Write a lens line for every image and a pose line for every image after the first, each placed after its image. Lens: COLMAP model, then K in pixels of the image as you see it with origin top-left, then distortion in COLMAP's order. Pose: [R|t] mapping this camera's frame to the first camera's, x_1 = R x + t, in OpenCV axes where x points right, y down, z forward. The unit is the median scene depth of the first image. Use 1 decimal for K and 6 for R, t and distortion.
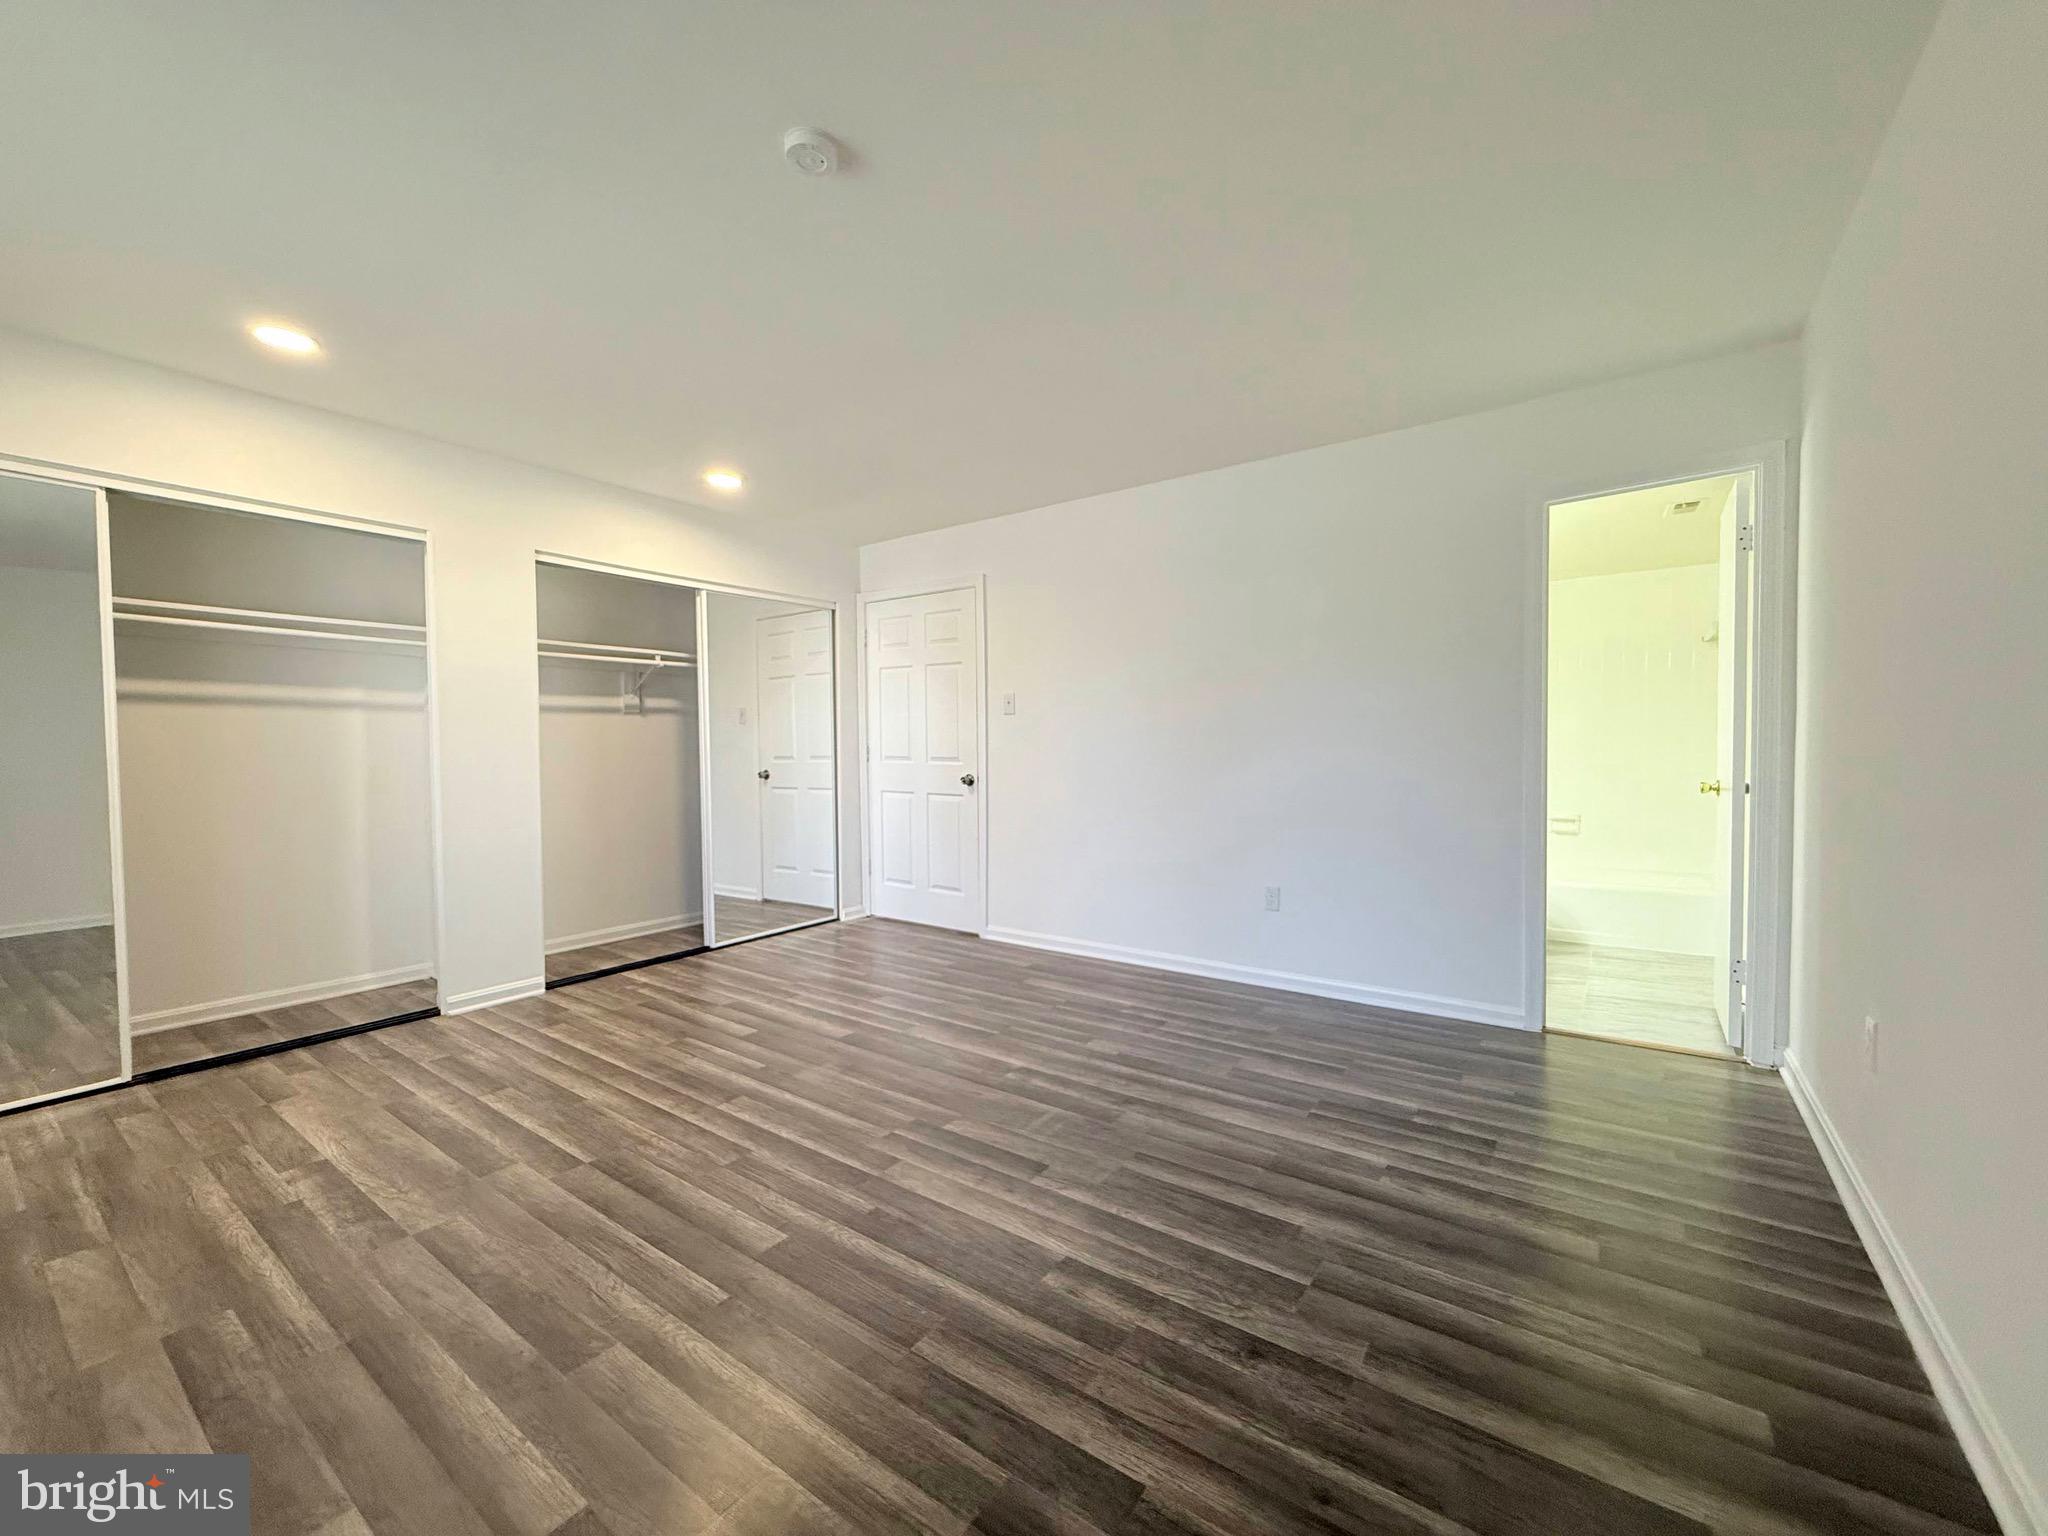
lens RADIAL K [[815.0, 0, 1018.2], [0, 815.0, 772.6], [0, 0, 1]] dist [-0.001126, 0.000253]
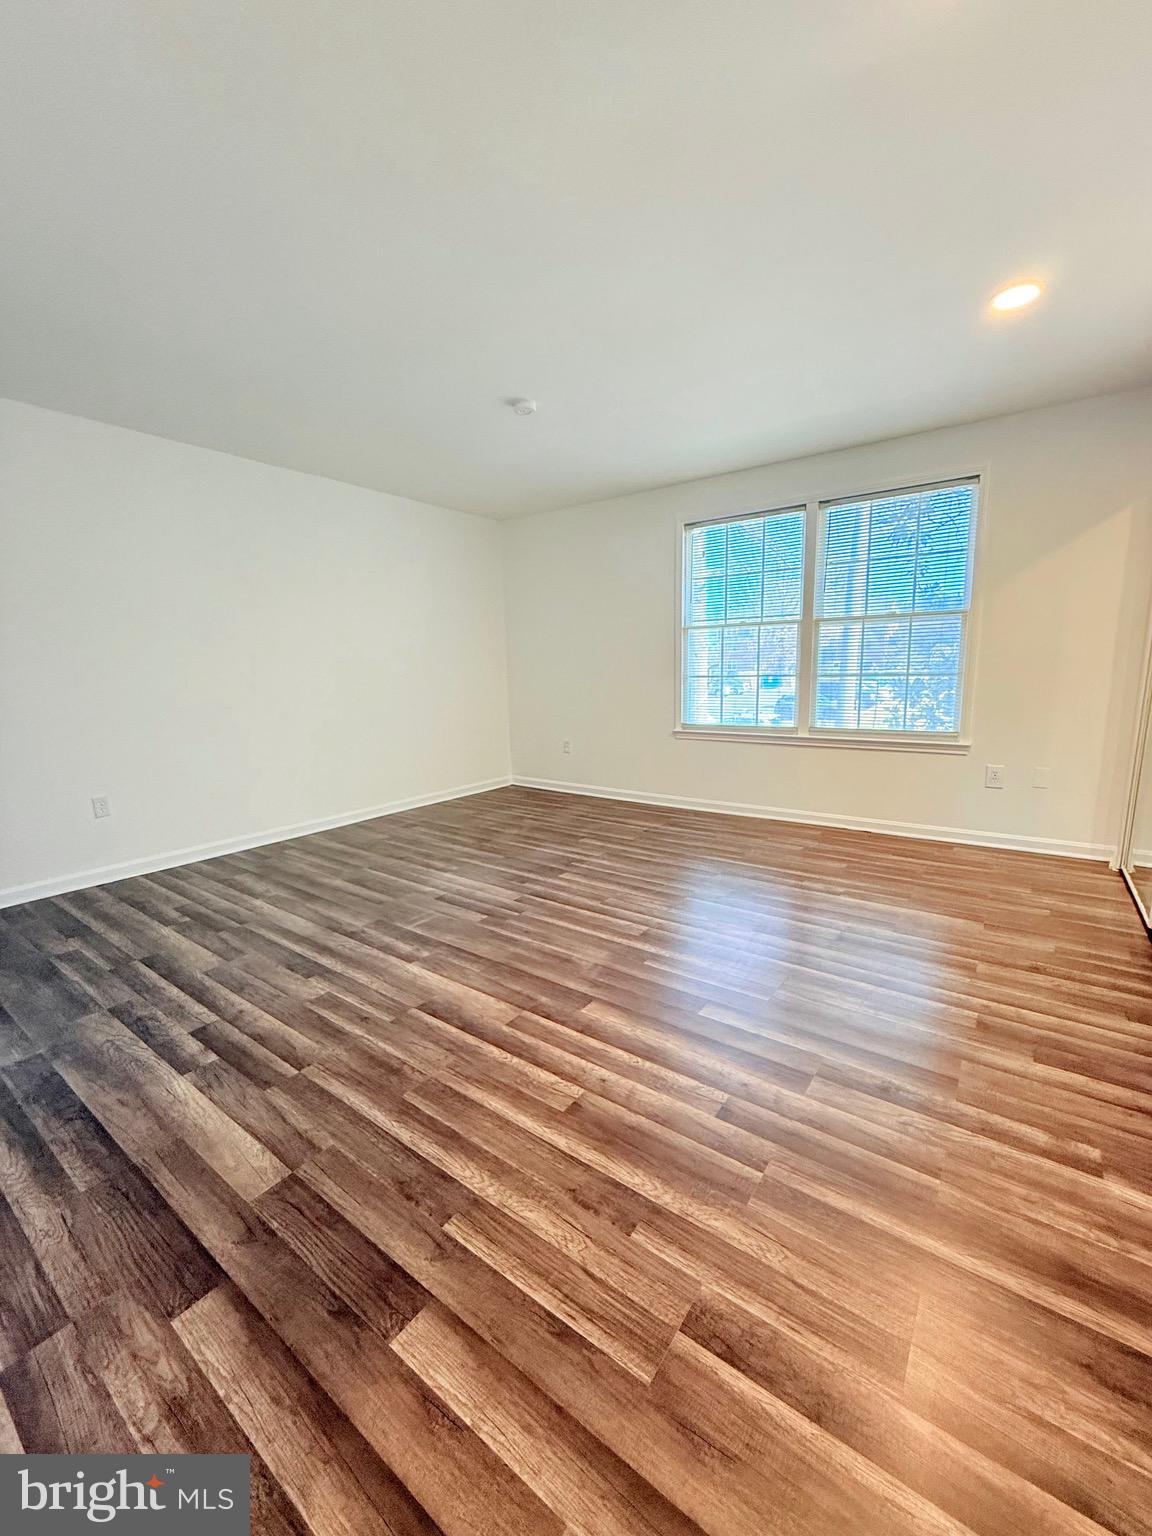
lens RADIAL K [[614.8, 0, 576.2], [0, 614.8, 764.7], [0, 0, 1]] dist [-0.000030, 0.000101]
pose [[-0.999529, 0.028118, 0.012315, -0.265211], [0.029968, 0.980738, 0.193013, -0.067854], [-0.006650, 0.193291, -0.981119, 1.961043]]
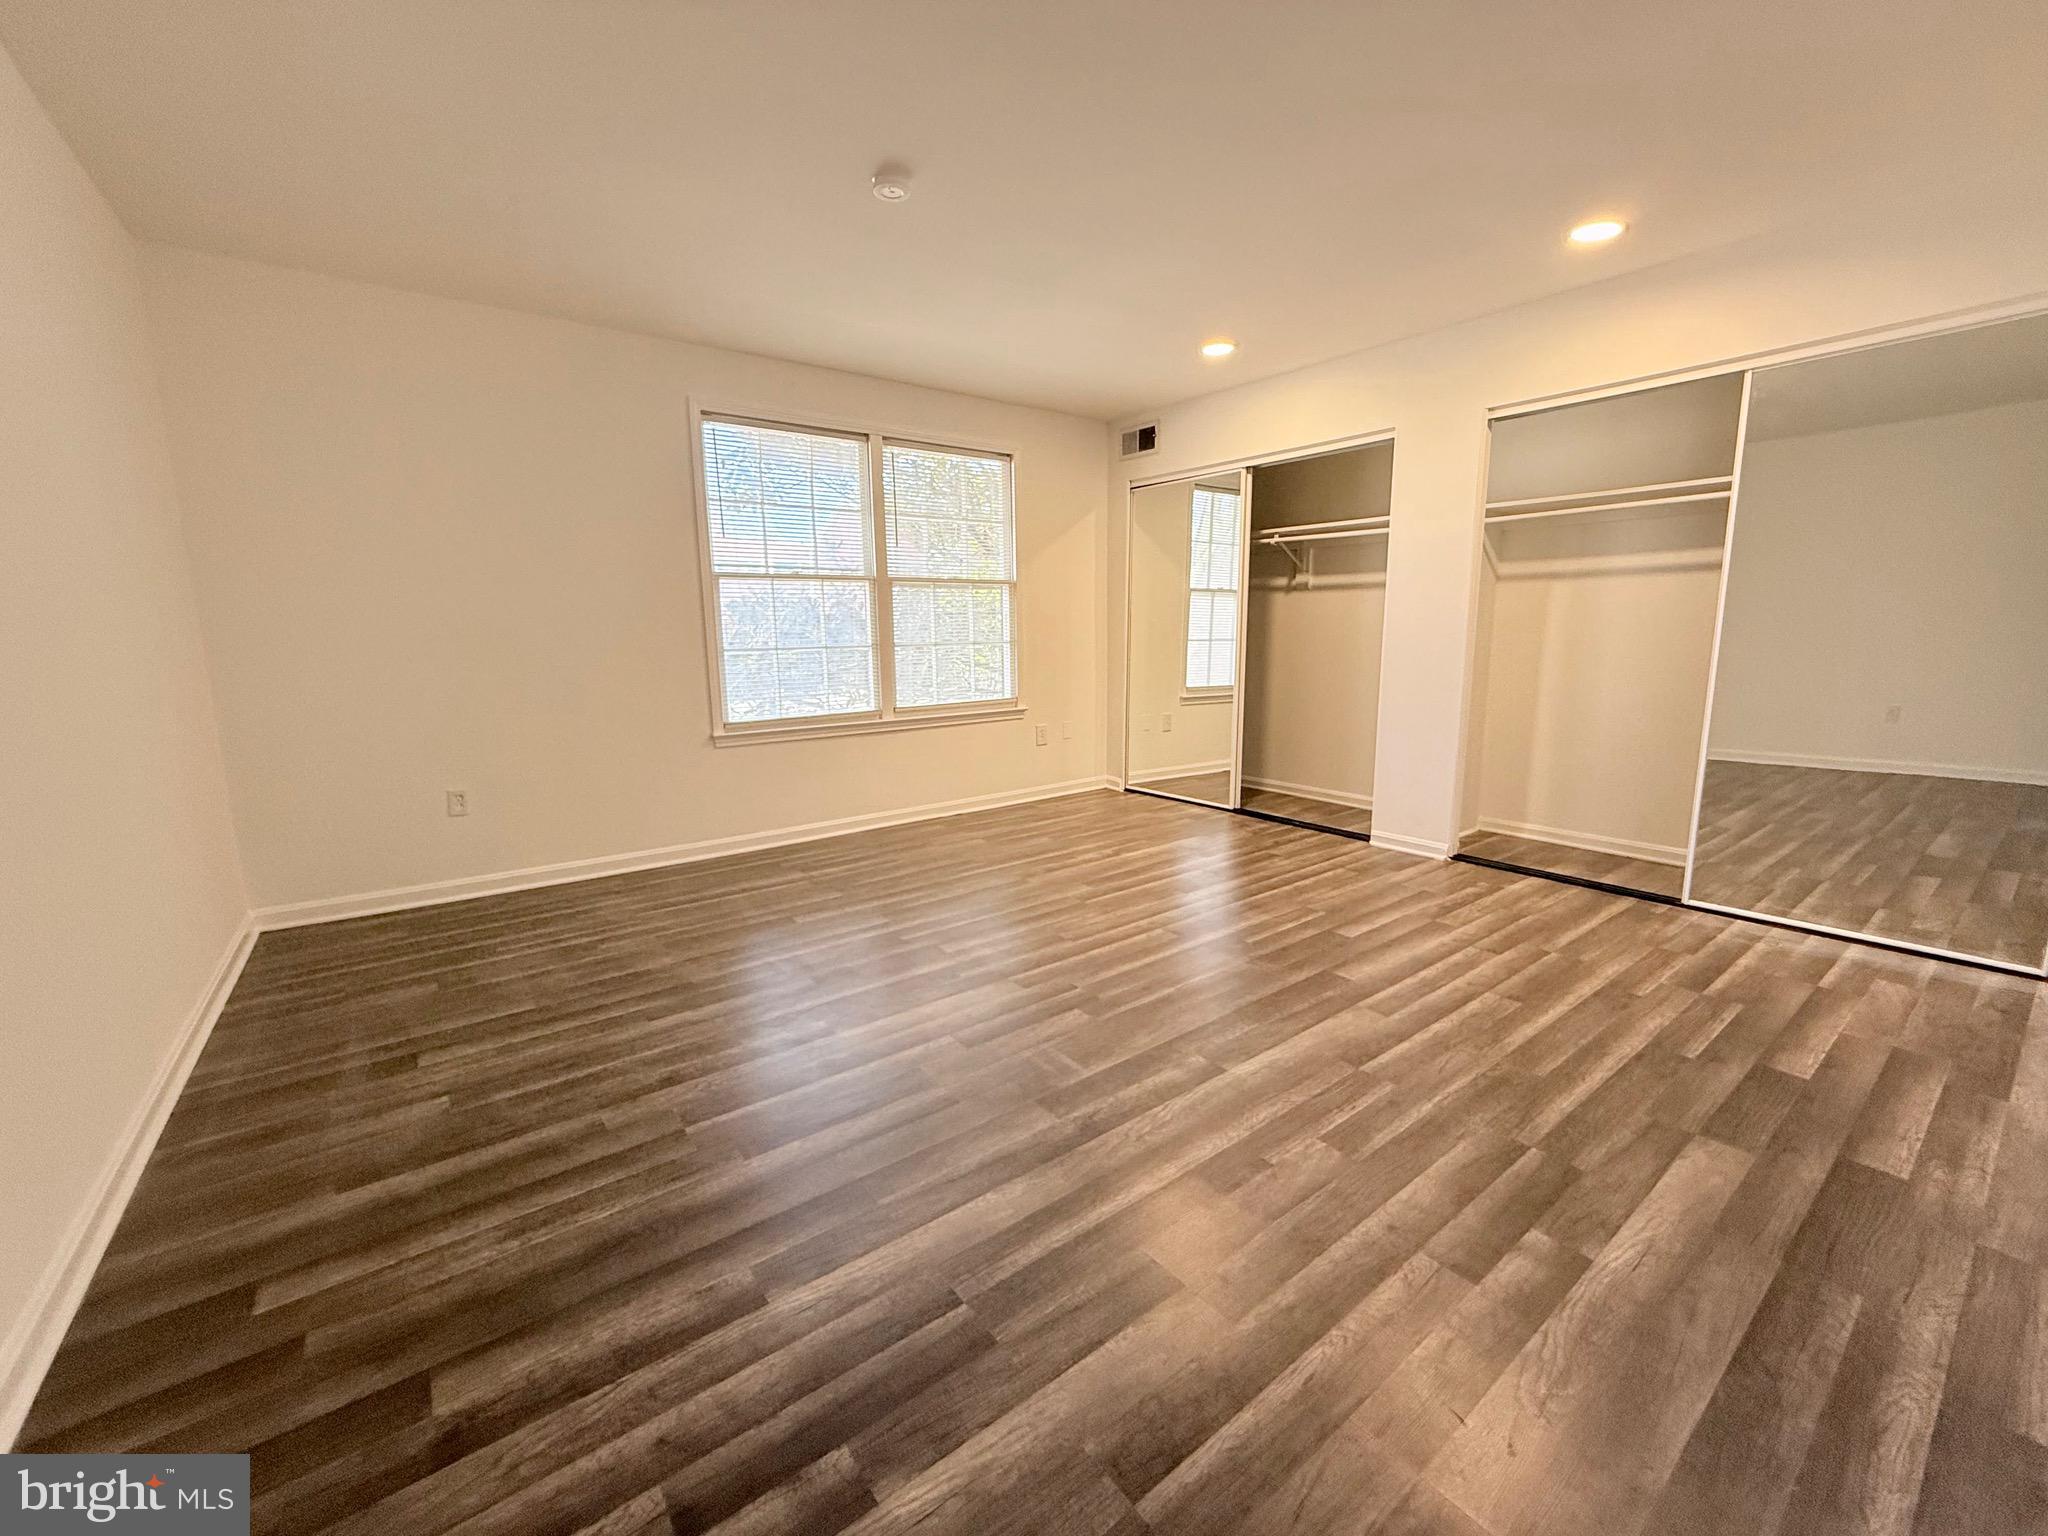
lens RADIAL K [[819.8, 0, 1024.0], [0, 819.8, 768.0], [0, 0, 1]] dist [-0.000030, 0.000101]
pose [[-0.290193, 0.172276, -0.941334, 0.774076], [-0.017659, 0.982531, 0.185260, -0.040837], [0.956805, 0.070384, -0.282081, 1.122765]]
